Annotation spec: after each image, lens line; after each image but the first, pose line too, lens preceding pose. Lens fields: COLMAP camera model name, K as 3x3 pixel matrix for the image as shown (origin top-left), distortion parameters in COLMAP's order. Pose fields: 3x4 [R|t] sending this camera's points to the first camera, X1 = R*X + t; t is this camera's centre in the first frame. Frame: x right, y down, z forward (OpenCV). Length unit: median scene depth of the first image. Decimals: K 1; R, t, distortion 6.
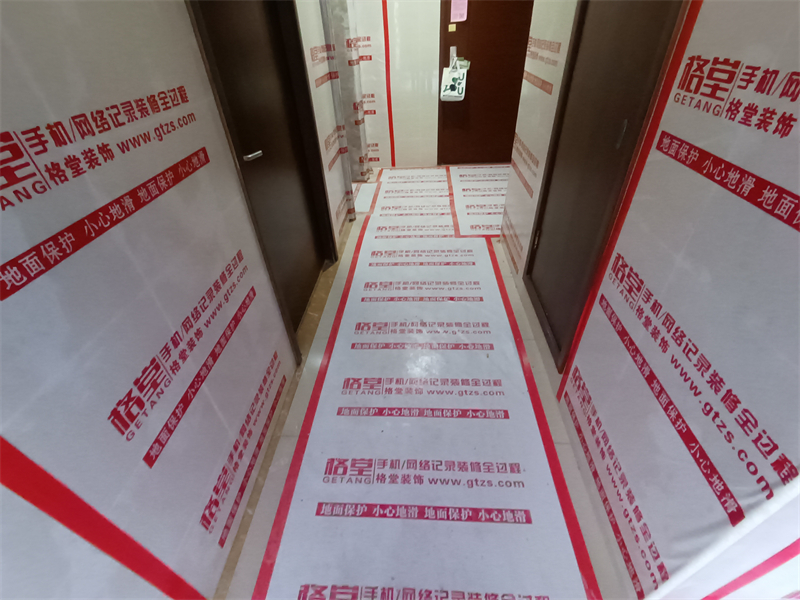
lens RADIAL K [[364.0, 0, 401.4], [0, 364.0, 299.8], [0, 0, 1]] dist [-0.005445, 0.001888]
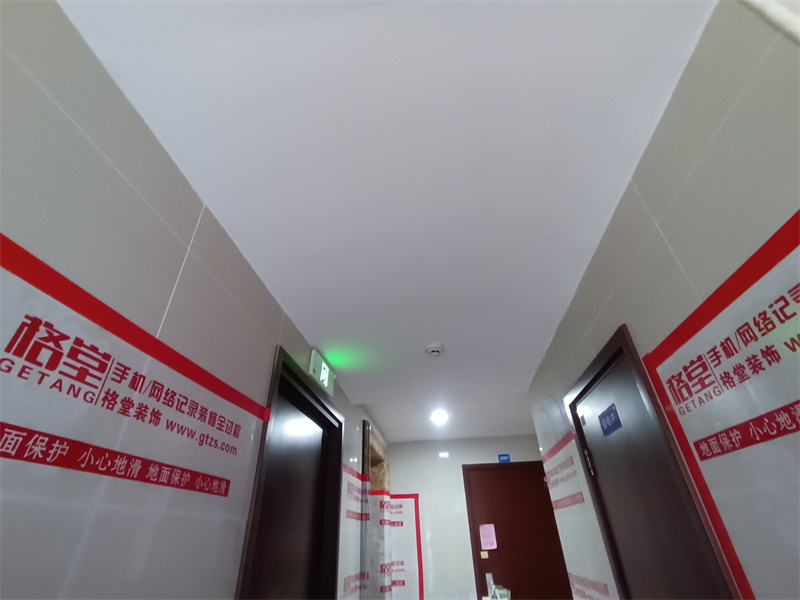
lens RADIAL K [[364.0, 0, 398.6], [0, 364.0, 300.2], [0, 0, 1]] dist [-0.005445, 0.001888]
pose [[-0.996018, 0.073696, 0.050161, 0.047691], [0.077448, 0.993980, 0.077496, -0.819699], [-0.044148, 0.081073, -0.995730, 1.957551]]
